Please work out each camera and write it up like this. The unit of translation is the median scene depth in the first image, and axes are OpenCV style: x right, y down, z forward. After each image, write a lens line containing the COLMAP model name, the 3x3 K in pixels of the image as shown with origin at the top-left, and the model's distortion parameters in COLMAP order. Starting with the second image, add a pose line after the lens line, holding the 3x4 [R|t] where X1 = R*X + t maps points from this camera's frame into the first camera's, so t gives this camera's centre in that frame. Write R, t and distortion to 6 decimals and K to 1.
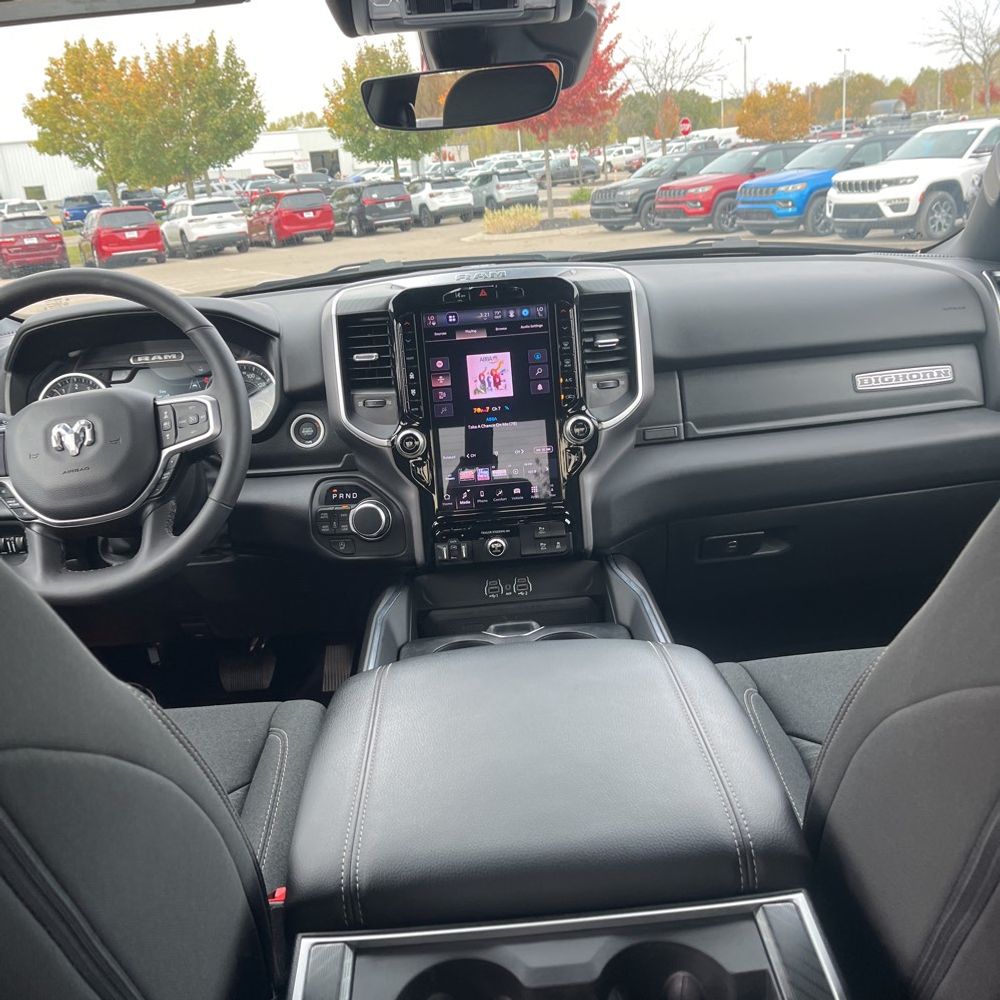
lens RADIAL K [[1021.0, 0, 504.8], [0, 1021.0, 480.3], [0, 0, 1]] dist [0.025568, 0.000000]
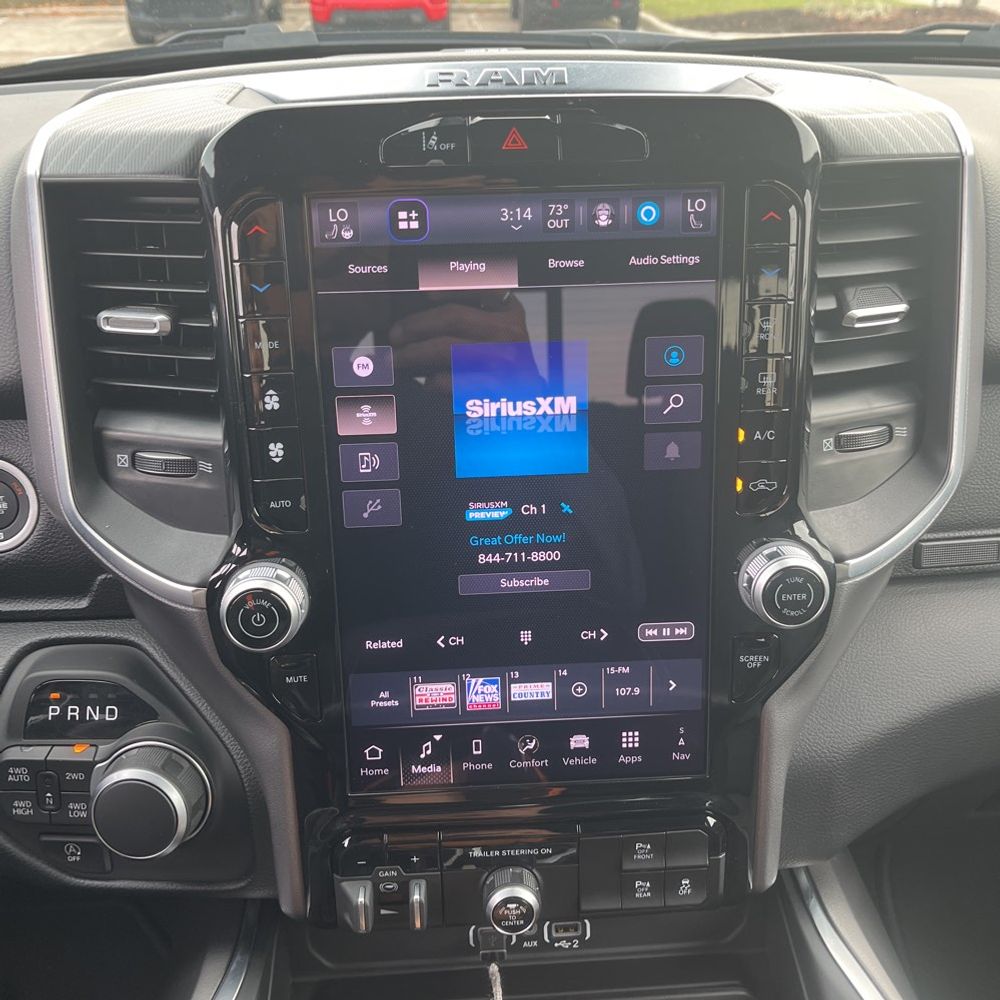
lens RADIAL K [[1021.0, 0, 508.3], [0, 1021.0, 470.7], [0, 0, 1]] dist [0.025568, 0.000000]
pose [[0.997910, 0.045591, 0.045791, -0.031905], [-0.052577, 0.984850, 0.165246, -0.135024], [-0.037563, -0.167308, 0.985189, 0.676946]]
